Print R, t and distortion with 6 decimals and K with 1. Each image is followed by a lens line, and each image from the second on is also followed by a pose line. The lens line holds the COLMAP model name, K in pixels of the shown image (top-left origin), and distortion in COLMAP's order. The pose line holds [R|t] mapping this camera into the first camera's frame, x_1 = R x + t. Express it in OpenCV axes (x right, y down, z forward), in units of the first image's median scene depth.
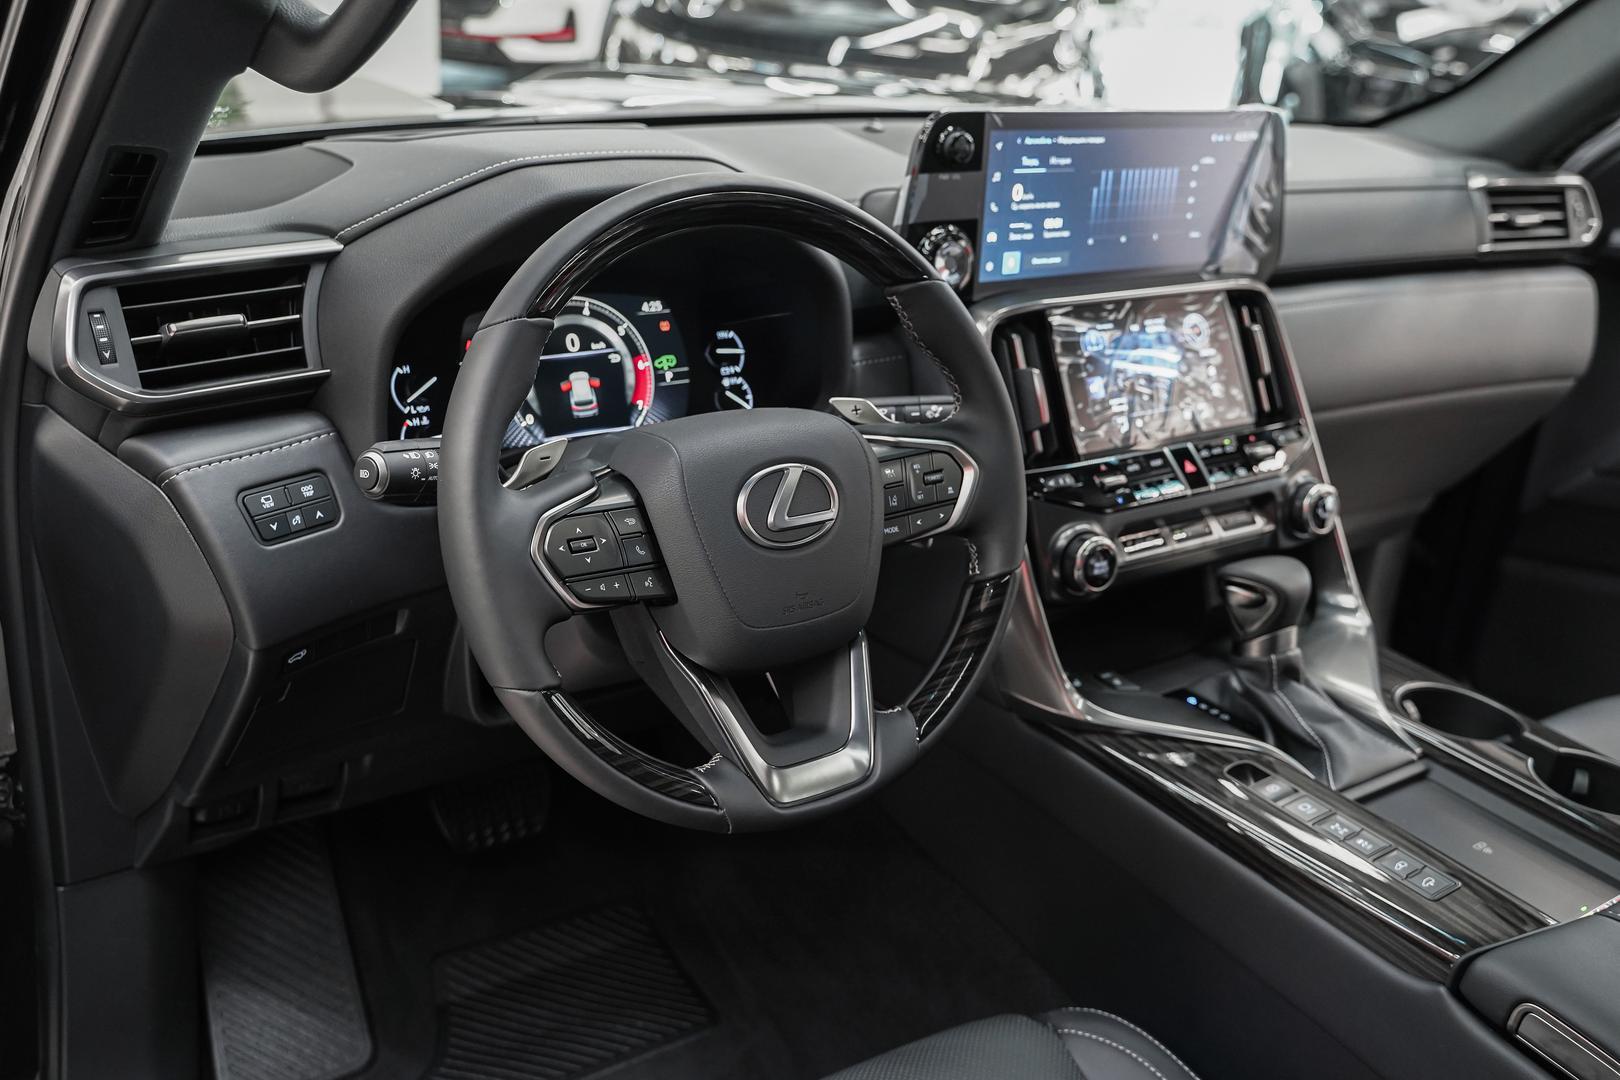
lens RADIAL K [[1379.5, 0, 806.7], [0, 1379.5, 519.6], [0, 0, 1]] dist [-0.004165, 0.003826]
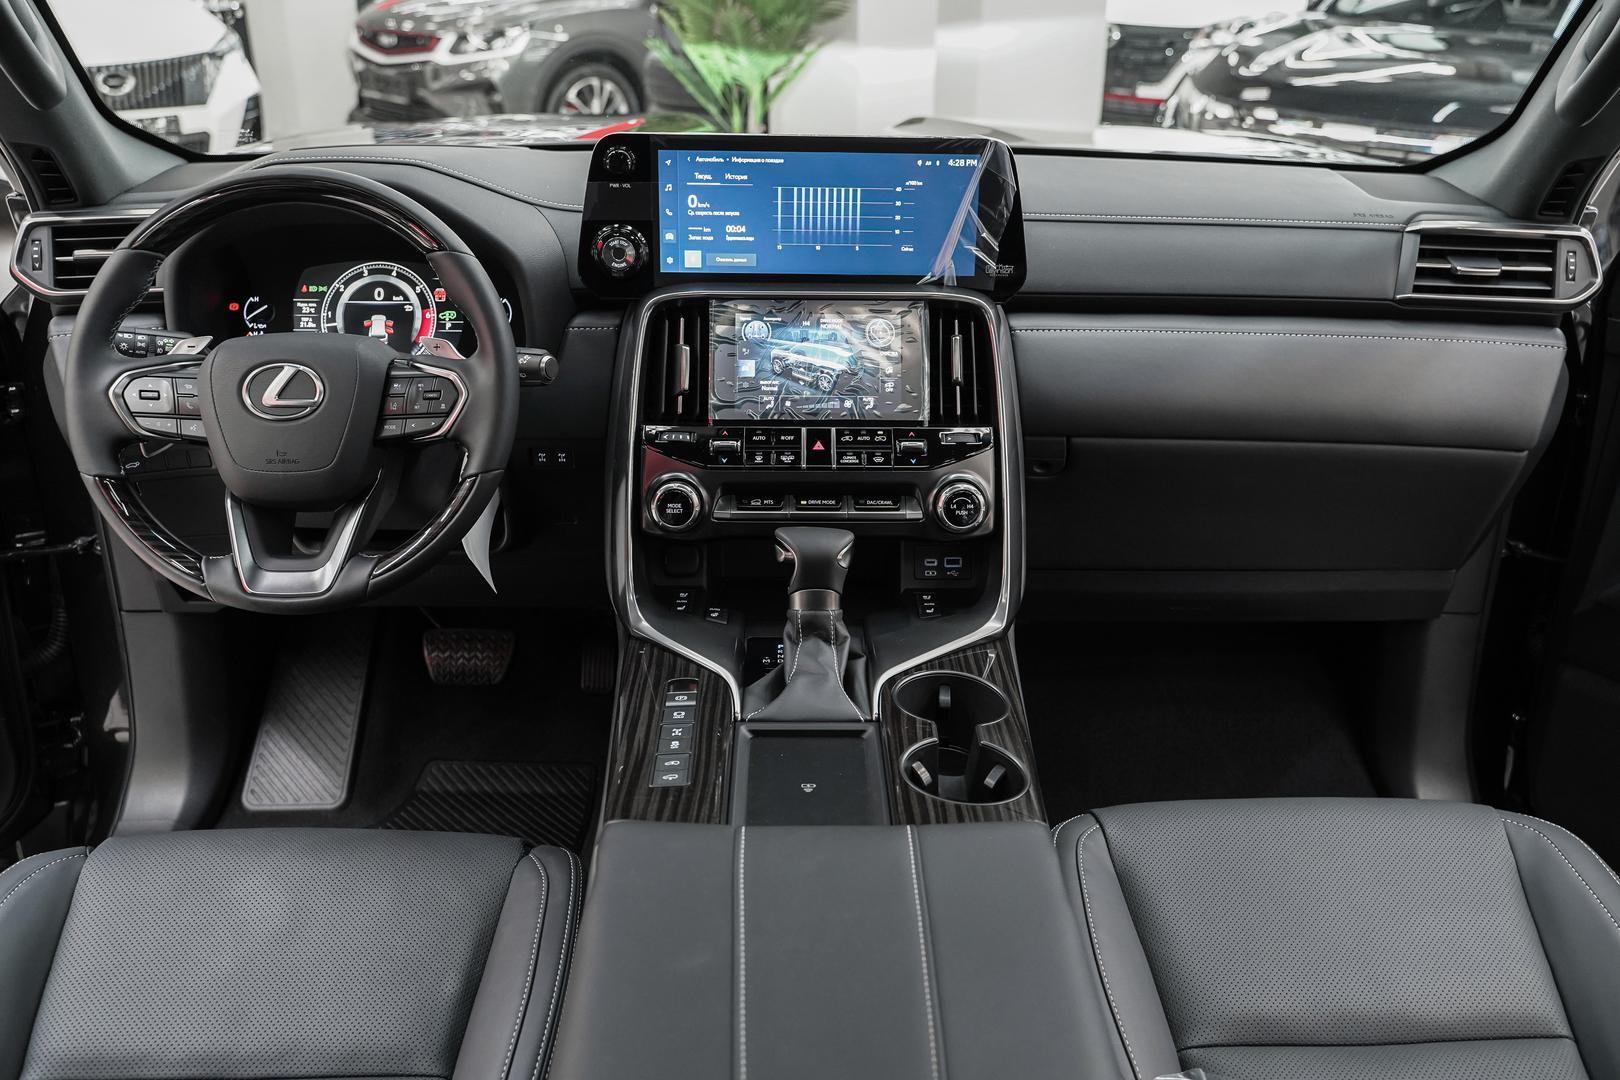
lens RADIAL K [[1333.6, 0, 803.3], [0, 1333.6, 518.5], [0, 0, 1]] dist [-0.012637, 0.009106]
pose [[0.849661, 0.148664, -0.505940, 0.884658], [-0.166120, 0.986047, 0.010761, 0.011674], [0.500480, 0.074904, 0.862502, 0.050295]]
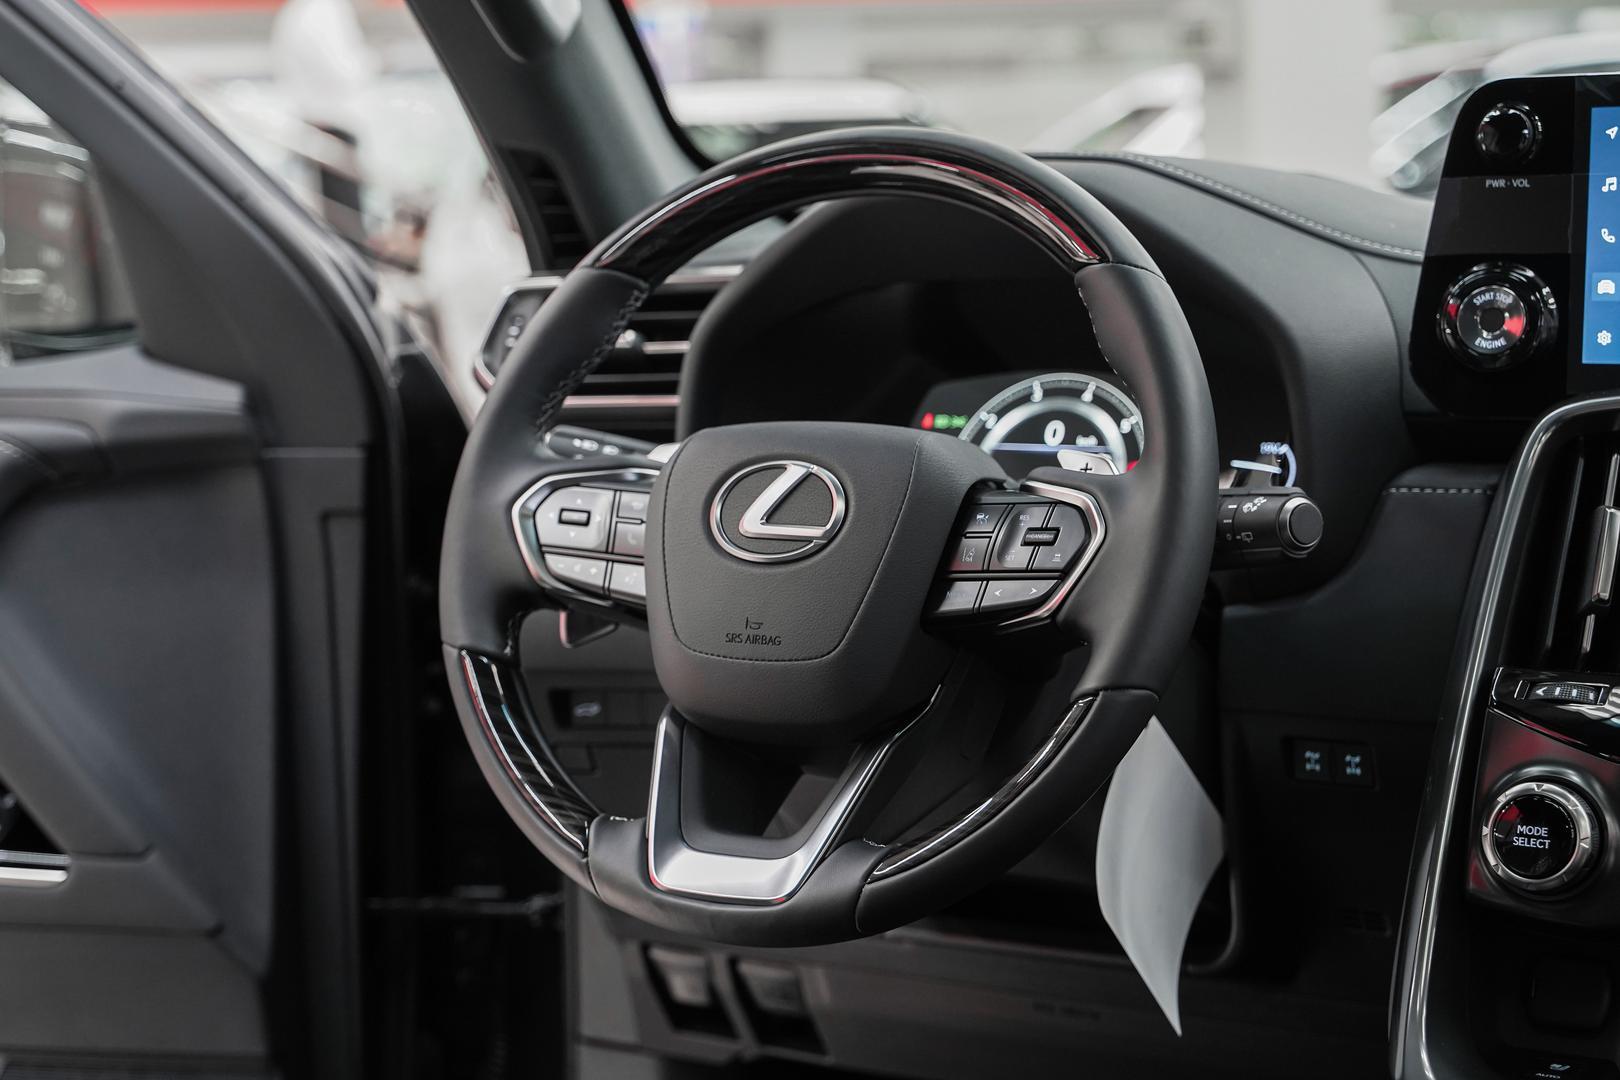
lens RADIAL K [[2653.0, 0, 810.0], [0, 2653.0, 540.0], [0, 0, 1]] dist [-0.016391, 0.109653]
pose [[0.466415, 0.026893, -0.884157, 0.970155], [-0.307512, 0.942123, -0.133565, 0.146580], [0.829393, 0.334186, 0.447691, 0.265238]]
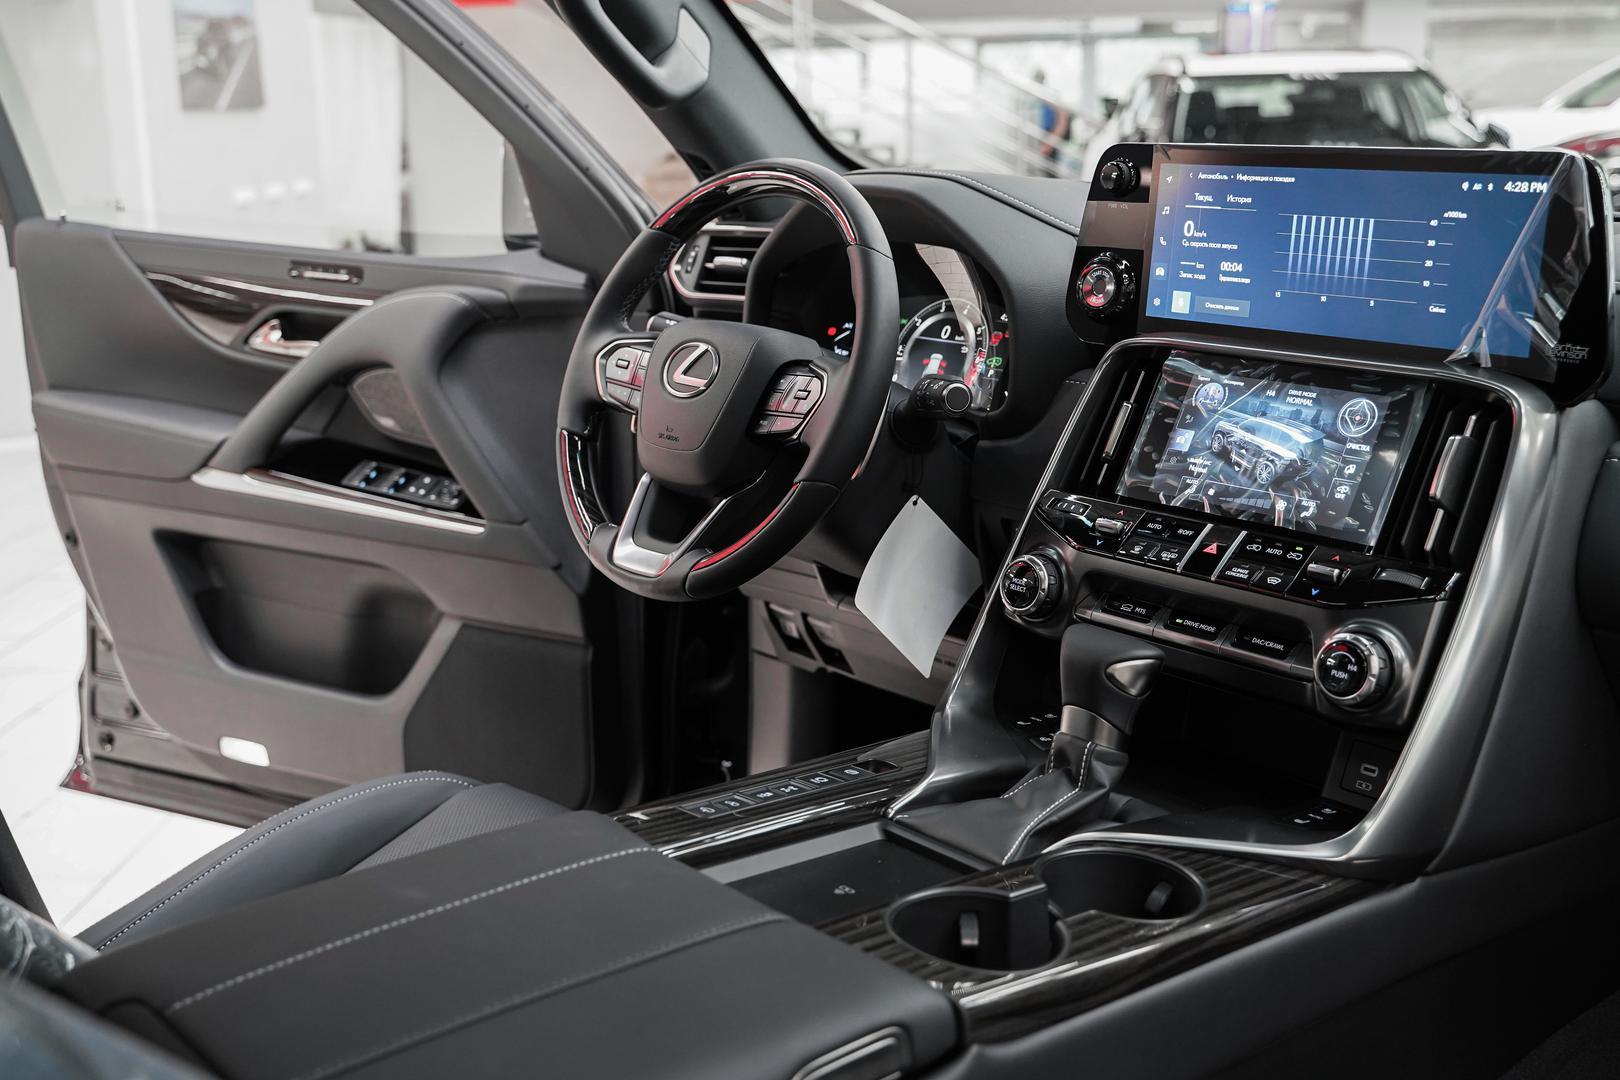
lens RADIAL K [[1755.5, 0, 799.8], [0, 1755.5, 510.9], [0, 0, 1]] dist [0.003538, -0.011883]
pose [[0.145568, 0.141192, -0.979222, 1.345834], [-0.395943, 0.915359, 0.073124, -0.040377], [0.906664, 0.377071, 0.189151, 0.603920]]
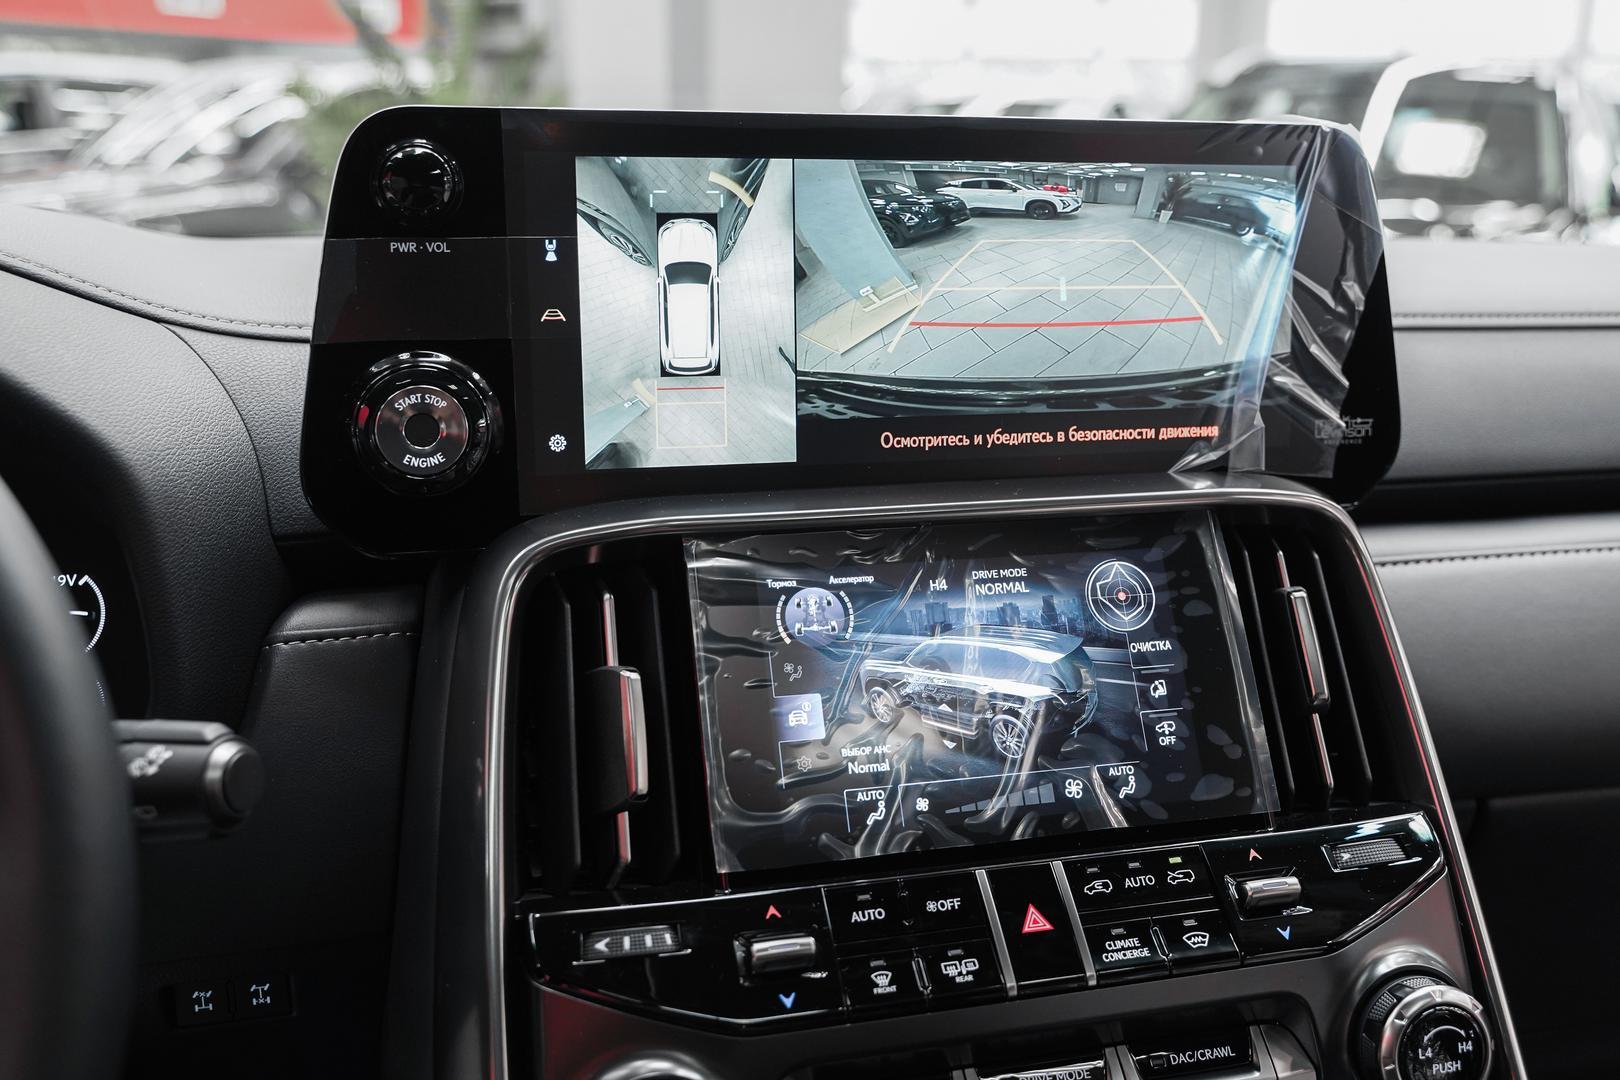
lens RADIAL K [[1526.3, 0, 840.6], [0, 1526.3, 506.5], [0, 0, 1]] dist [-0.003875, -0.005234]
pose [[0.950323, -0.000496, -0.311264, 0.386140], [-0.065276, 0.977444, -0.200855, -0.067612], [0.304342, 0.211196, 0.928855, 0.568366]]
